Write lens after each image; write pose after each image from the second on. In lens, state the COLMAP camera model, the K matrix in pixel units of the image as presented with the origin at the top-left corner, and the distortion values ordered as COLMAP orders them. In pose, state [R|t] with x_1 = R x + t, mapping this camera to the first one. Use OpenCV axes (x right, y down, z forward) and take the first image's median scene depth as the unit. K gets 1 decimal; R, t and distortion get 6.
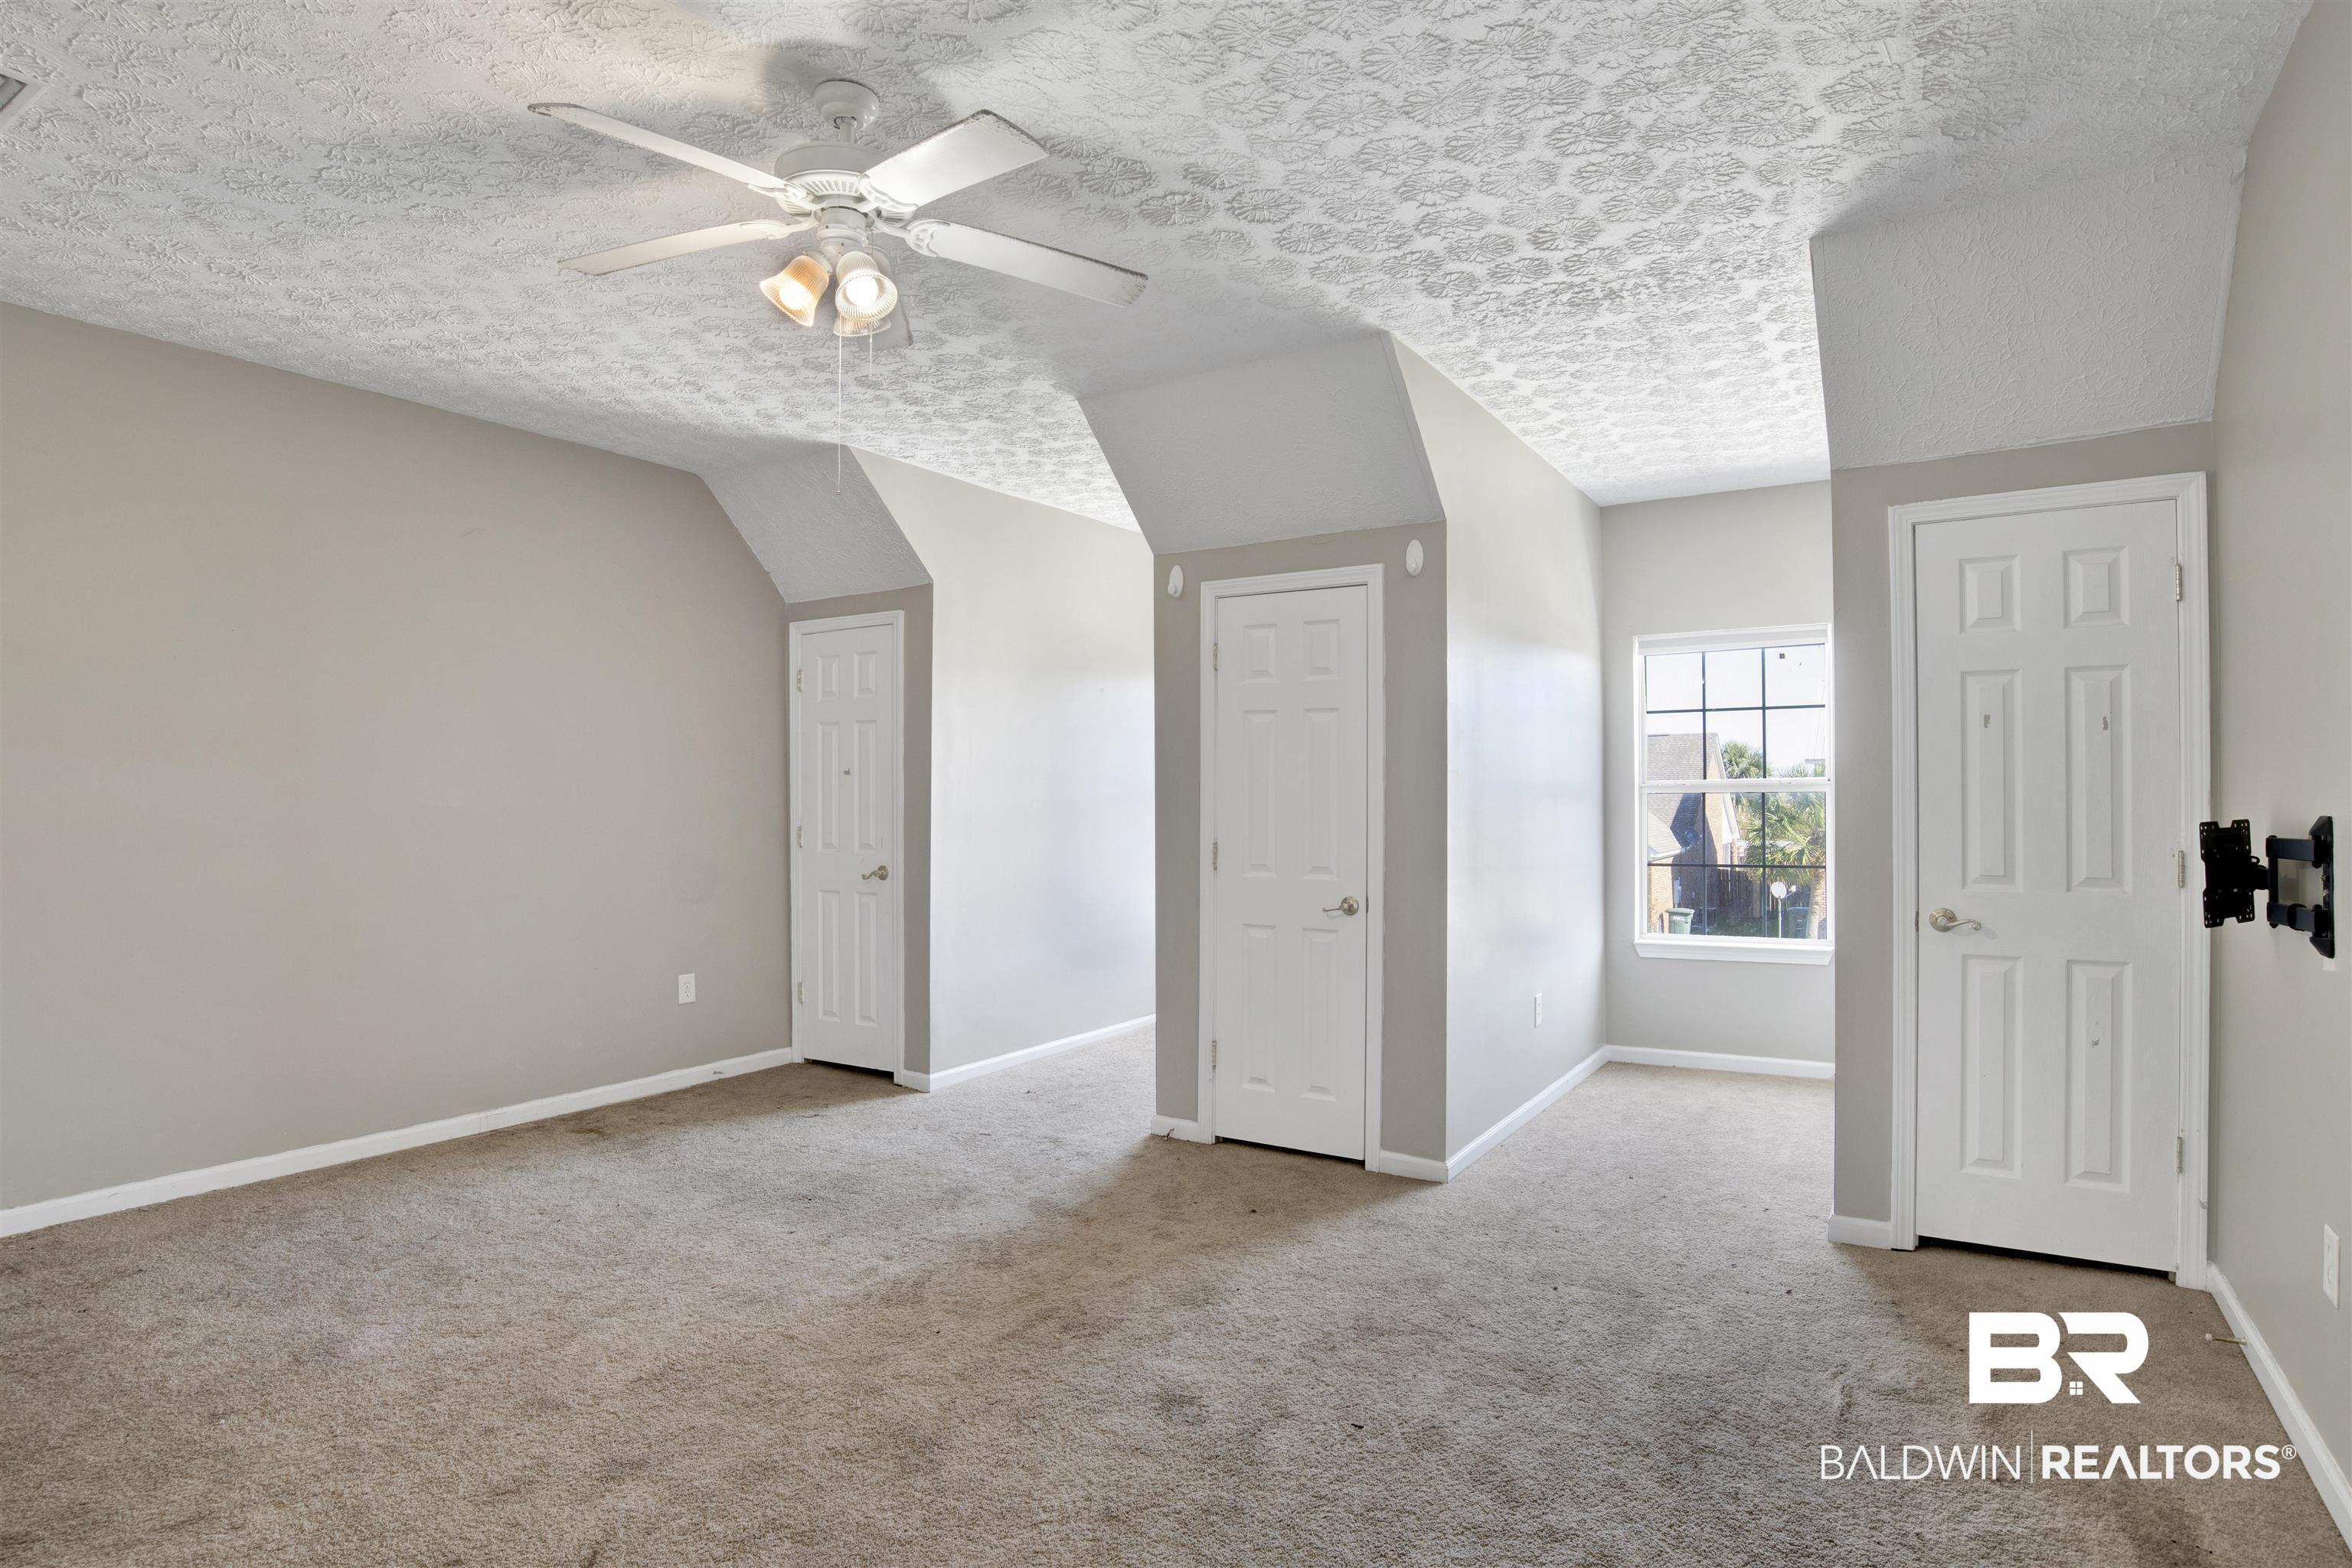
lens RADIAL K [[1290.1, 0, 1185.4], [0, 1290.1, 780.2], [0, 0, 1]] dist [-0.055379, 0.015077]
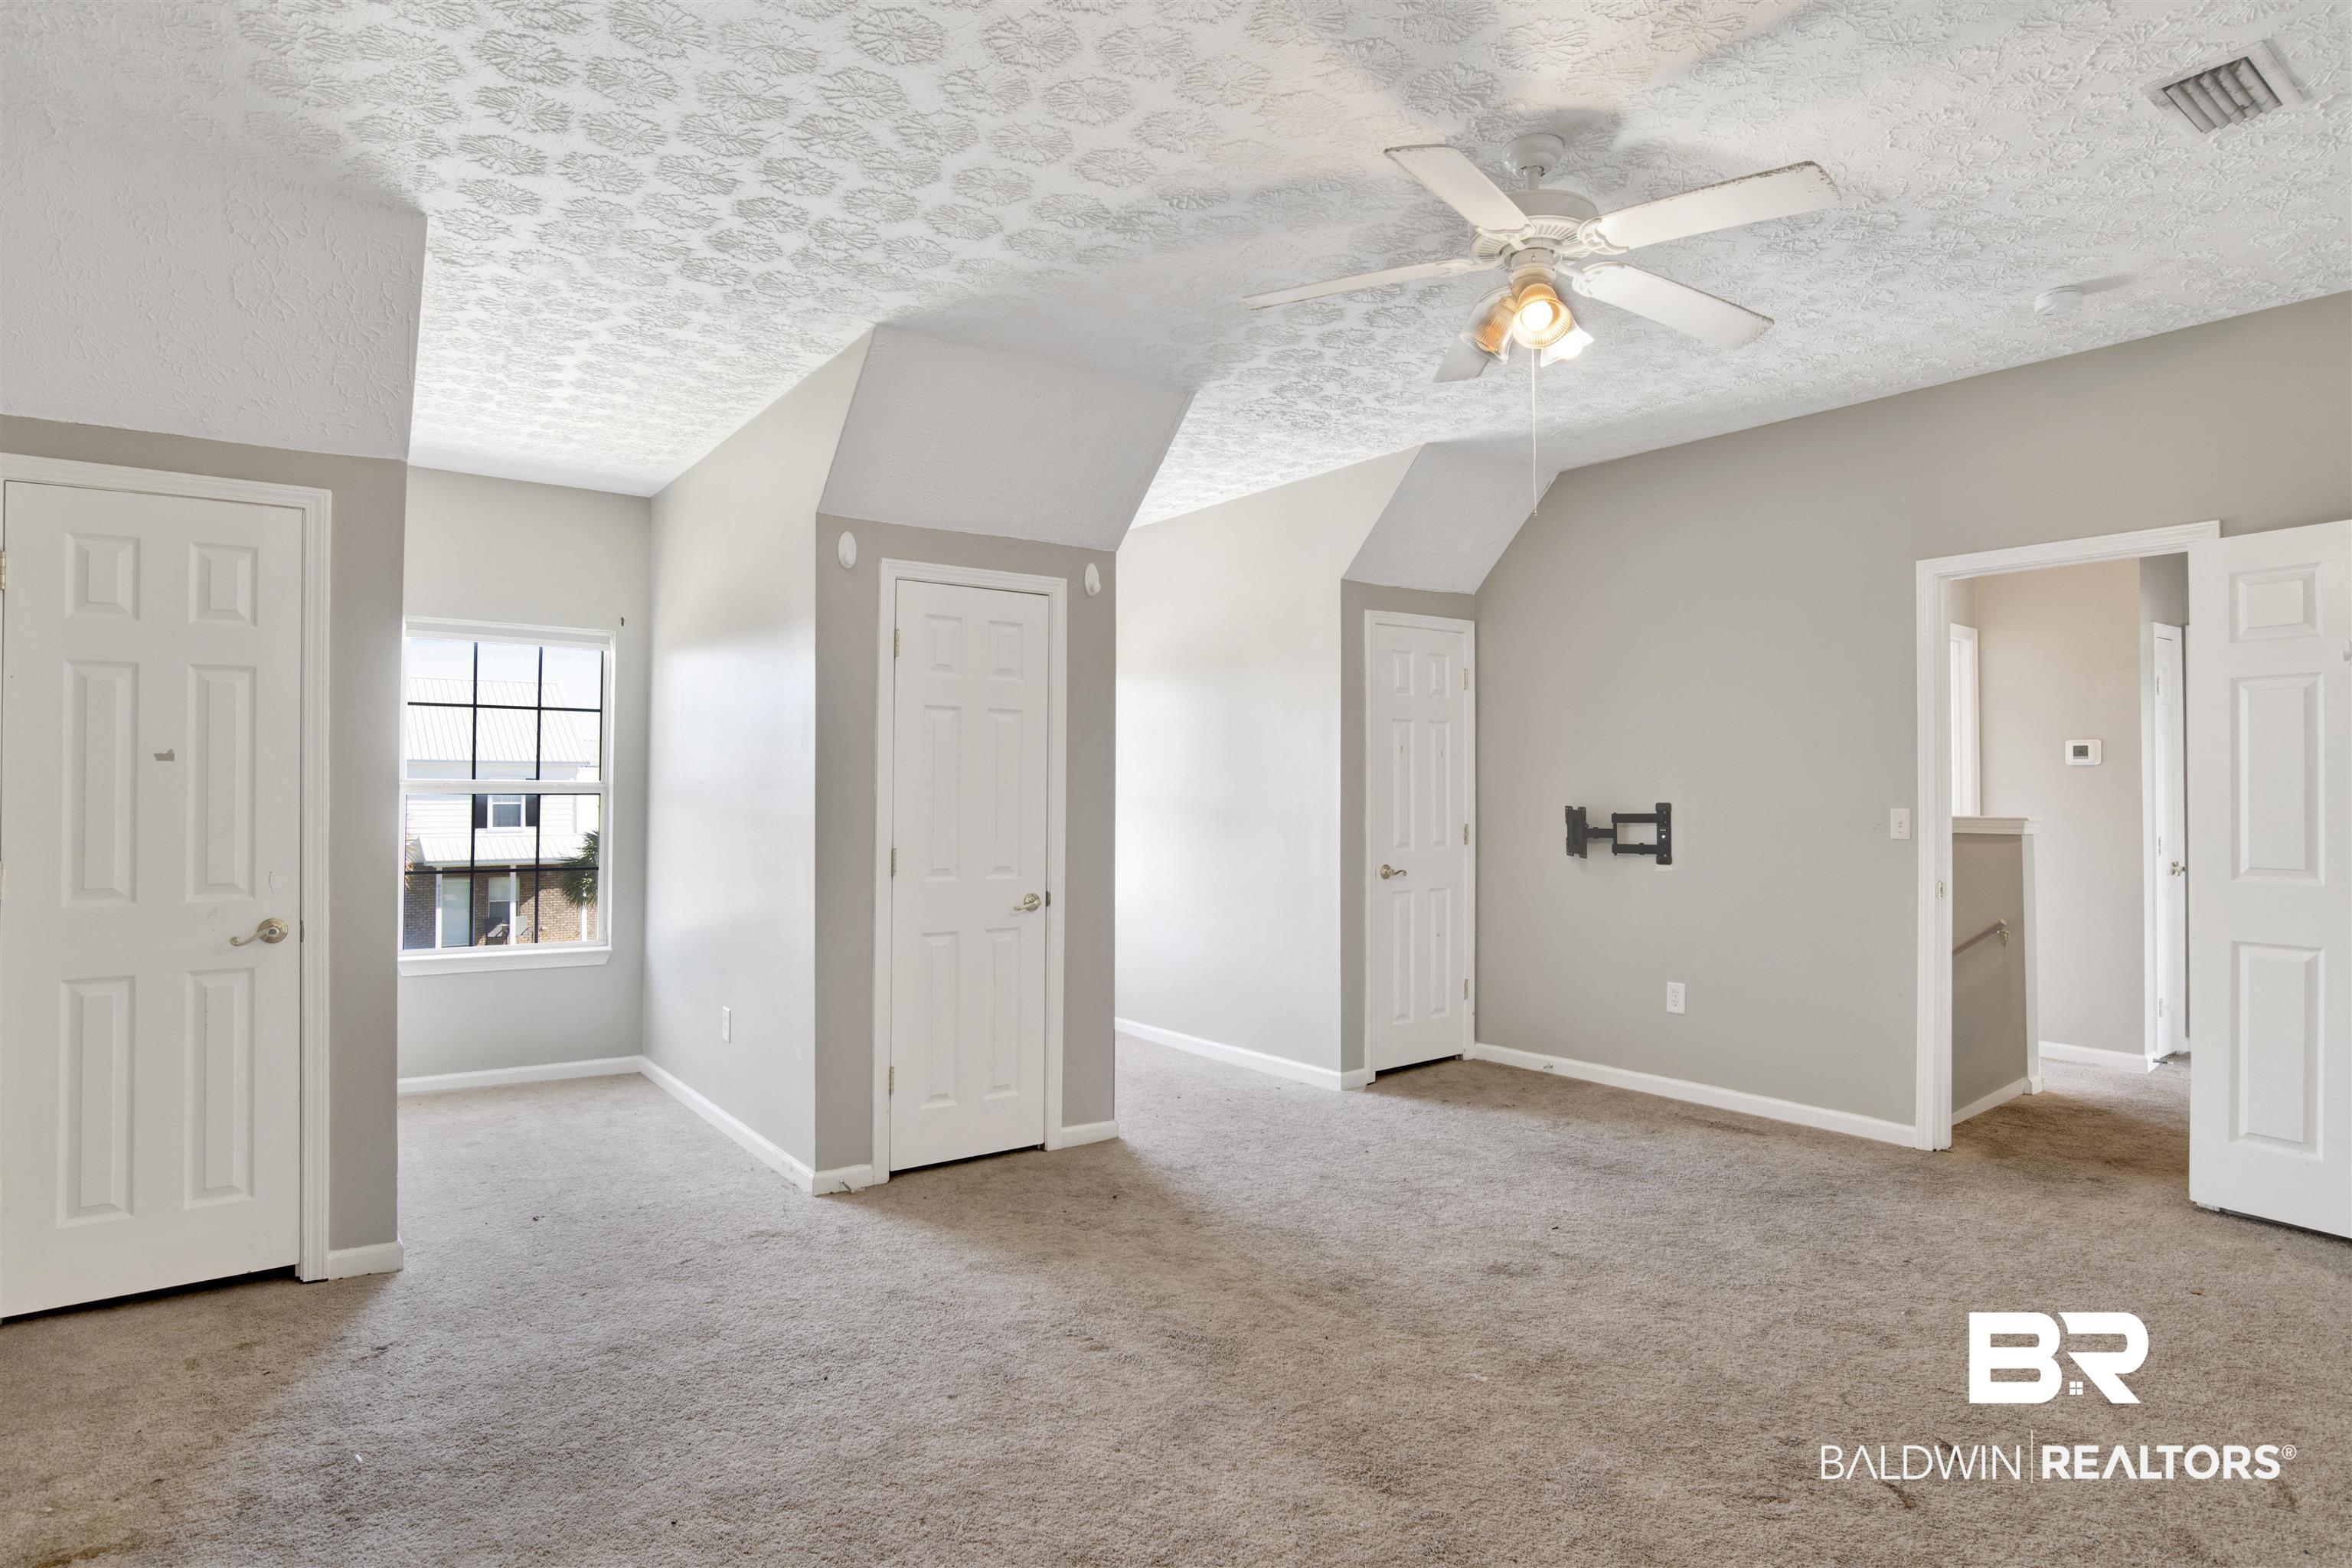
lens RADIAL K [[1290.1, 0, 1183.9], [0, 1290.1, 781.7], [0, 0, 1]] dist [-0.055379, 0.015077]
pose [[0.334906, 0.007883, 0.942219, -0.821258], [-0.007798, 0.999954, -0.005594, 0.005606], [-0.942219, -0.005474, 0.334952, 0.544771]]
